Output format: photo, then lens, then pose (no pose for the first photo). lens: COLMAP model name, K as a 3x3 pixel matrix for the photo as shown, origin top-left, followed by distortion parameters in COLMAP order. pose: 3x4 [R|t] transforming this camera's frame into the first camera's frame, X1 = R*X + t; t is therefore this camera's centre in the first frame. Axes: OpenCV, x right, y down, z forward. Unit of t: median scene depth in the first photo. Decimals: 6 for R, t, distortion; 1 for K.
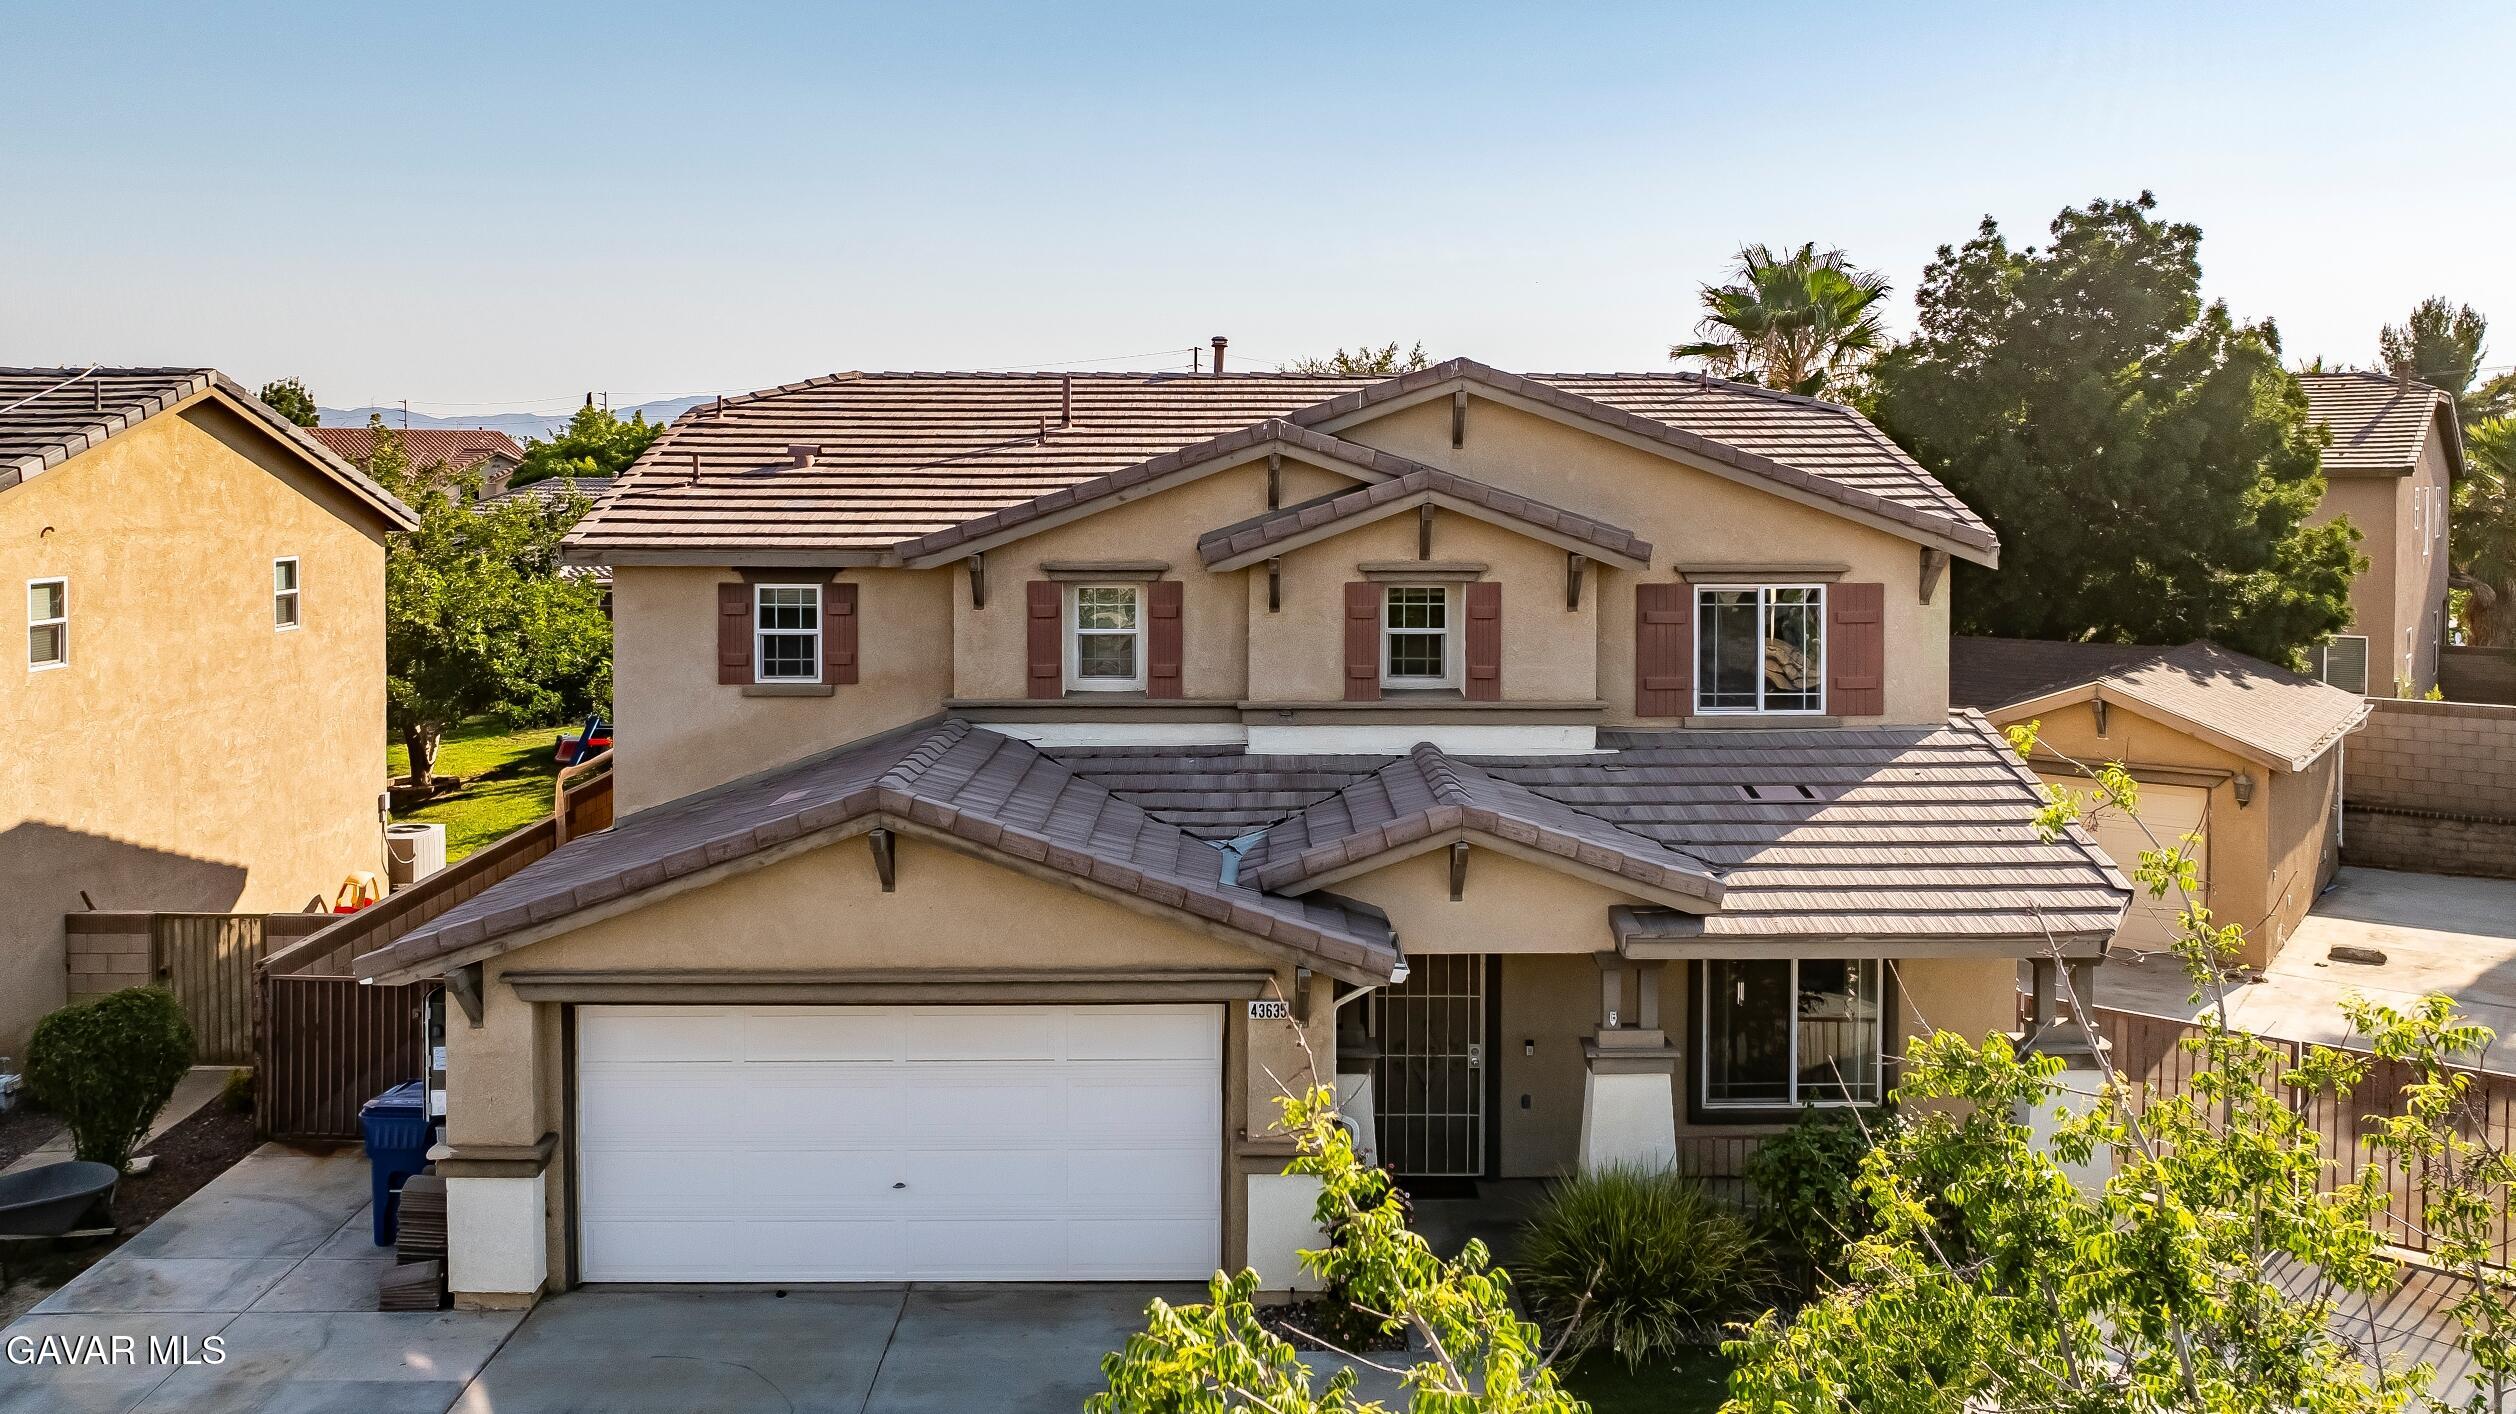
lens RADIAL K [[1870.1, 0, 1213.5], [0, 1870.1, 608.5], [0, 0, 1]] dist [-0.036160, 0.007742]
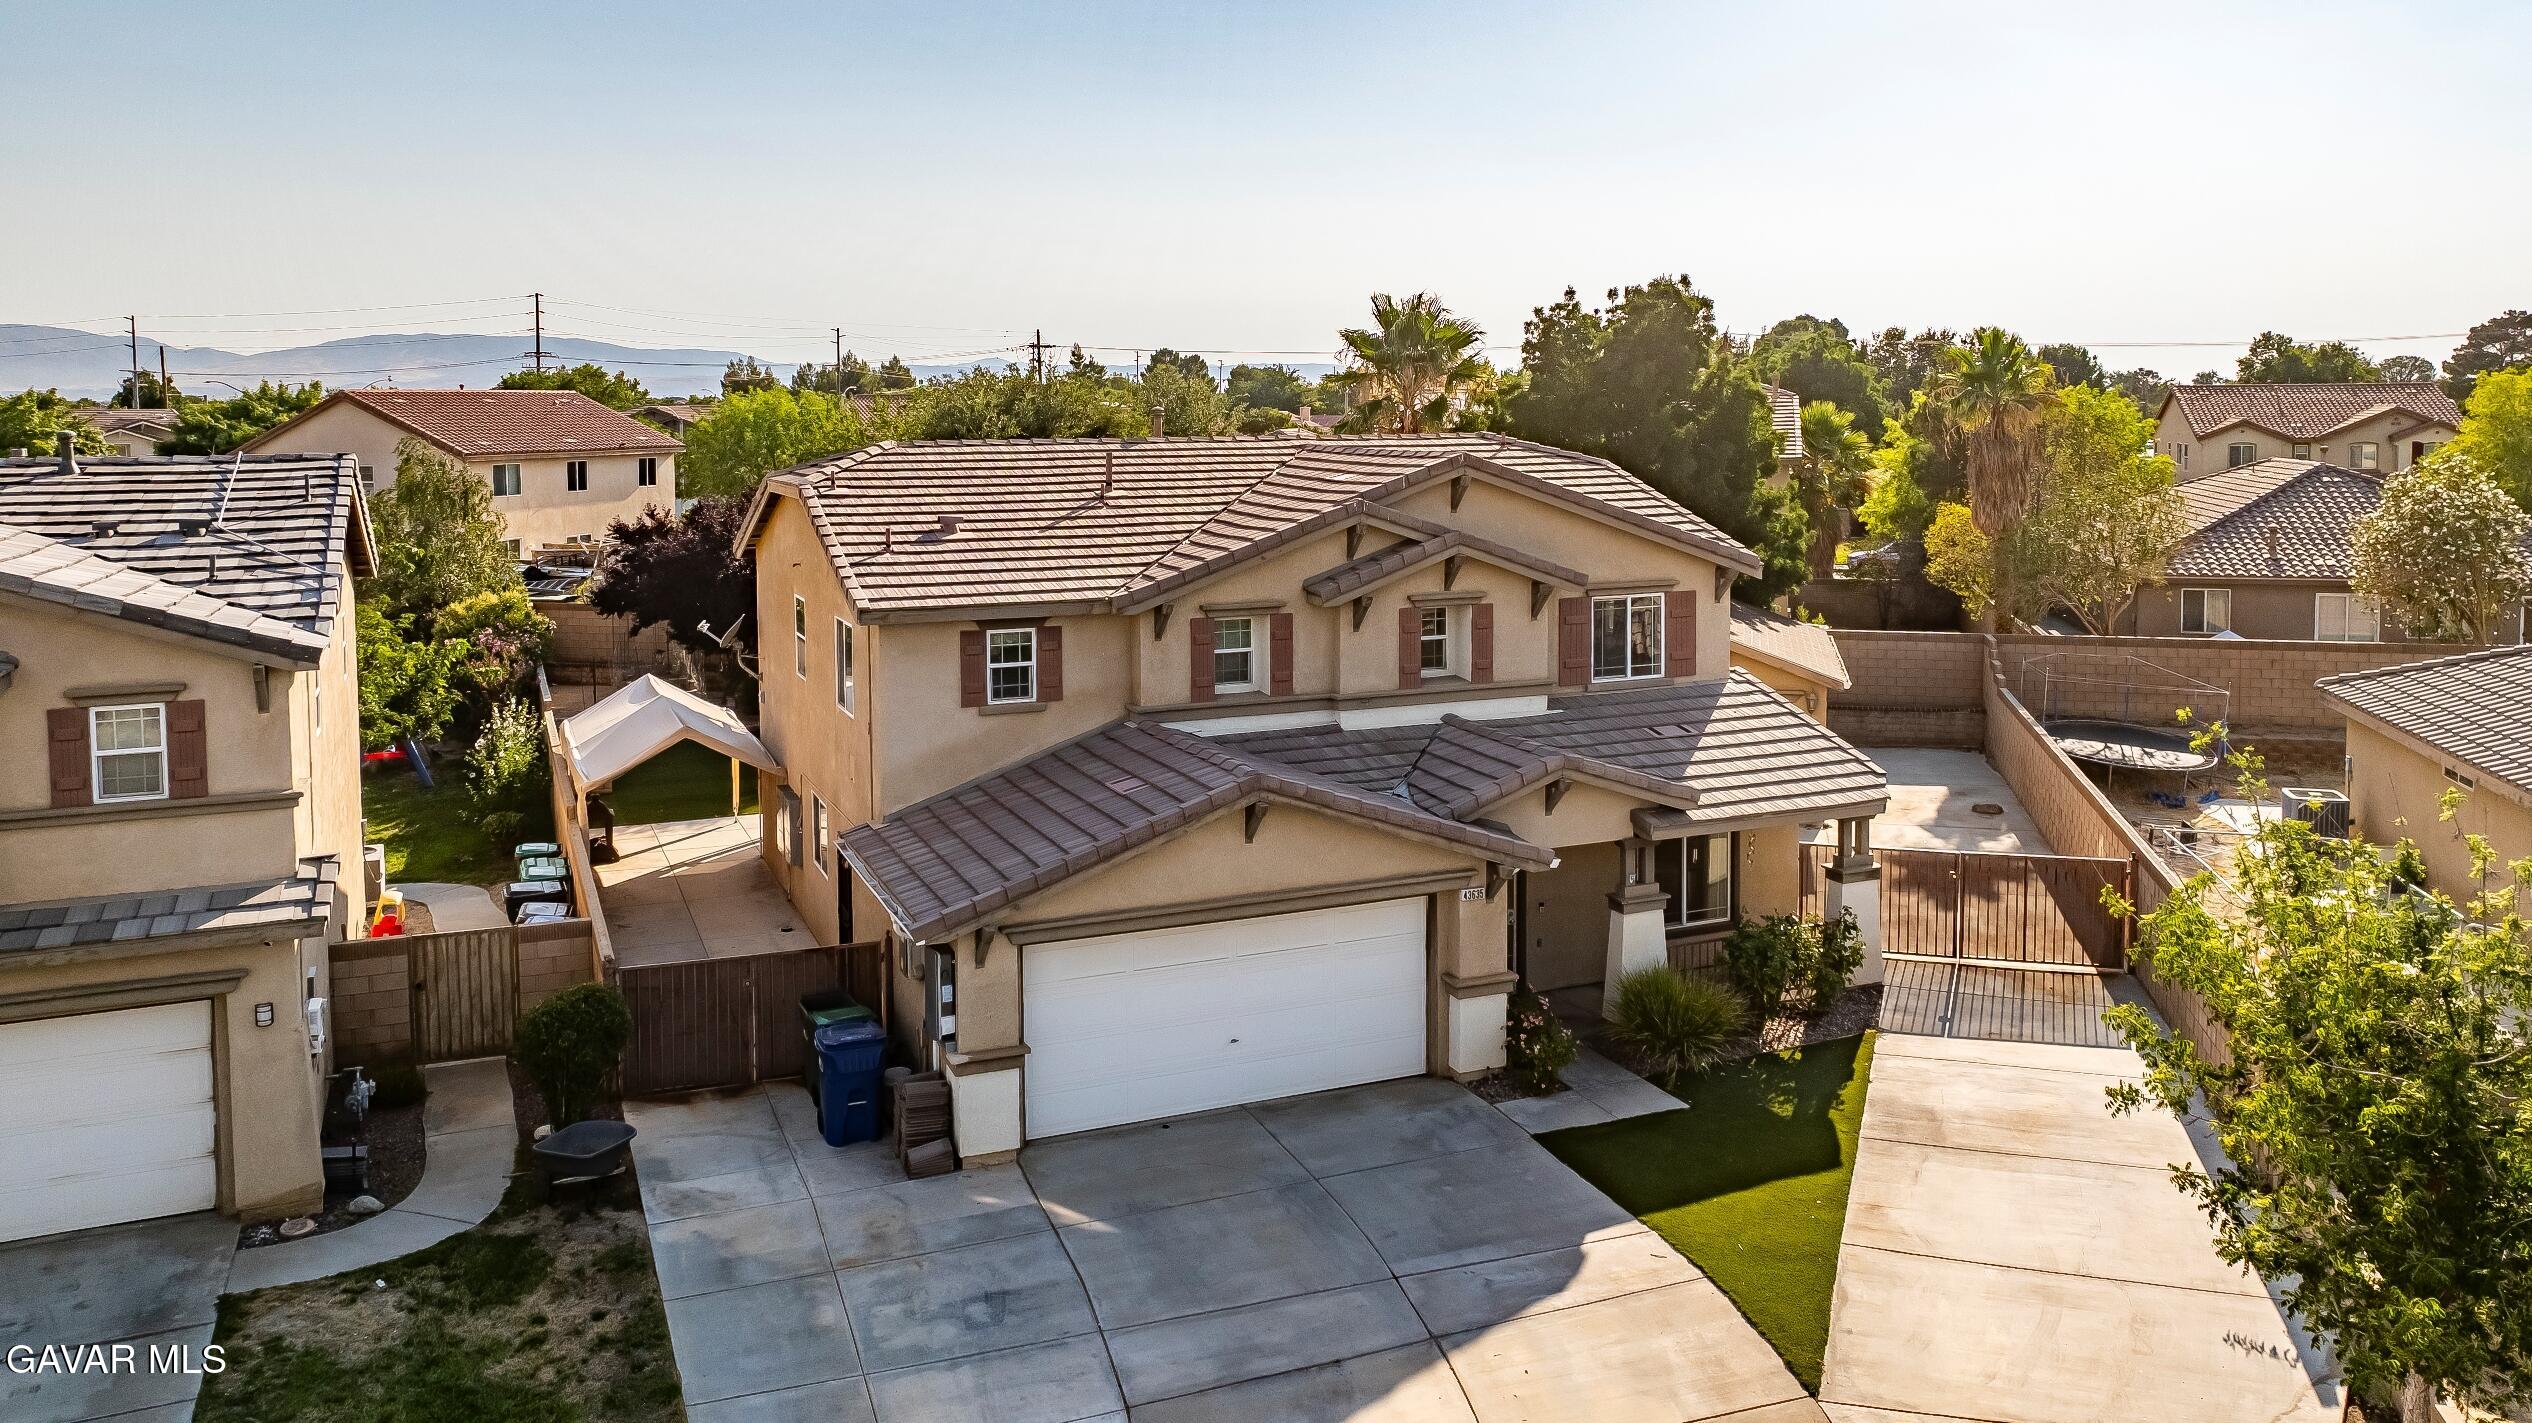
lens RADIAL K [[1825.4, 0, 1270.3], [0, 1825.4, 654.1], [0, 0, 1]] dist [-0.052906, 0.000762]
pose [[0.924177, -0.058957, 0.377388, -0.558810], [0.037046, 0.997193, 0.065067, -0.074496], [-0.380165, -0.046153, 0.923767, -0.276928]]
